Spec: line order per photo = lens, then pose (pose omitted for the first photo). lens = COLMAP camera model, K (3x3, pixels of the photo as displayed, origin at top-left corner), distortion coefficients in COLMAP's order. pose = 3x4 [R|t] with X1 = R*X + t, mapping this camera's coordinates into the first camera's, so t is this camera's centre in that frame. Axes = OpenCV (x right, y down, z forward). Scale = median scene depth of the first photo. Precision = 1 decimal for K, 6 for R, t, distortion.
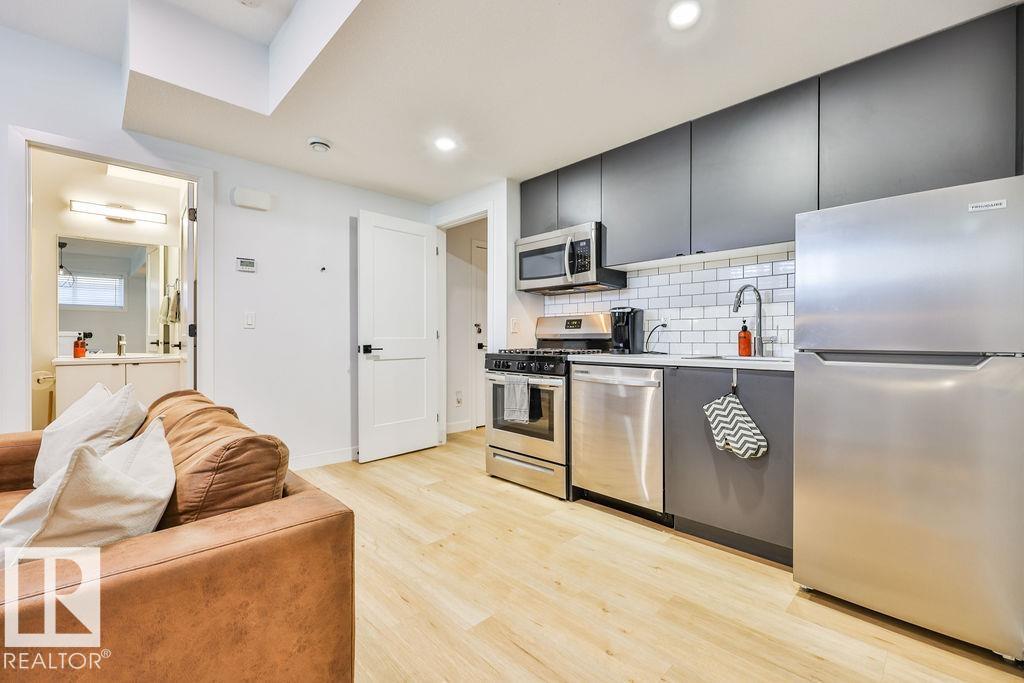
lens RADIAL K [[436.2, 0, 520.1], [0, 436.2, 339.8], [0, 0, 1]] dist [-0.000760, -0.000781]
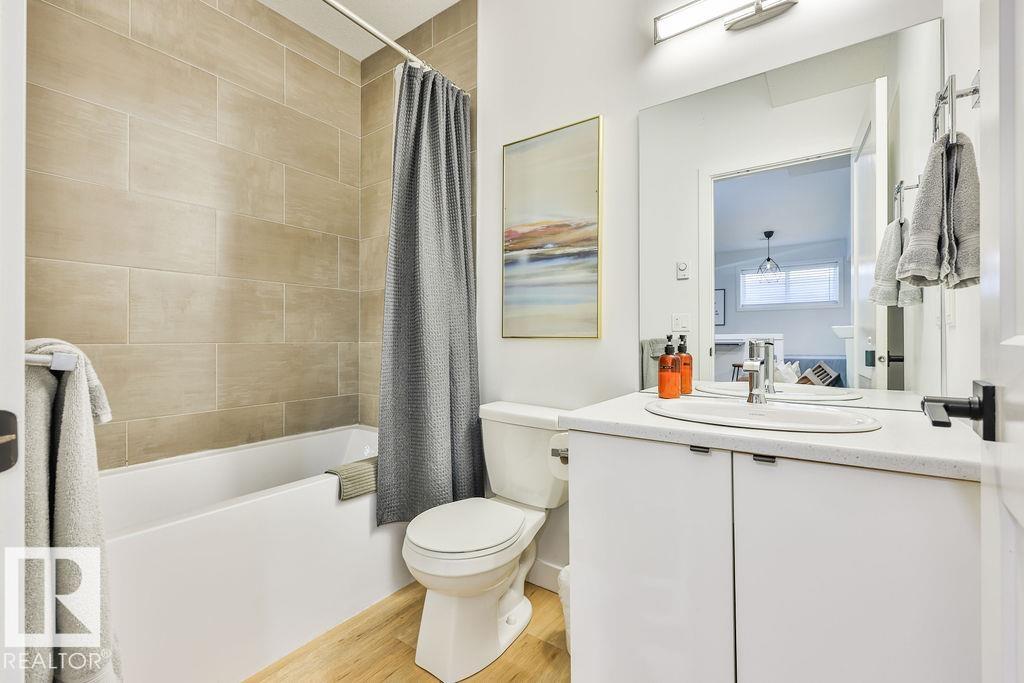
lens RADIAL K [[436.2, 0, 512.2], [0, 436.2, 339.2], [0, 0, 1]] dist [-0.000760, -0.000781]
pose [[0.166370, -0.005144, -0.986050, -0.866809], [-0.001294, 0.999984, -0.005435, -0.012886], [0.986063, 0.002180, 0.166361, 1.069155]]
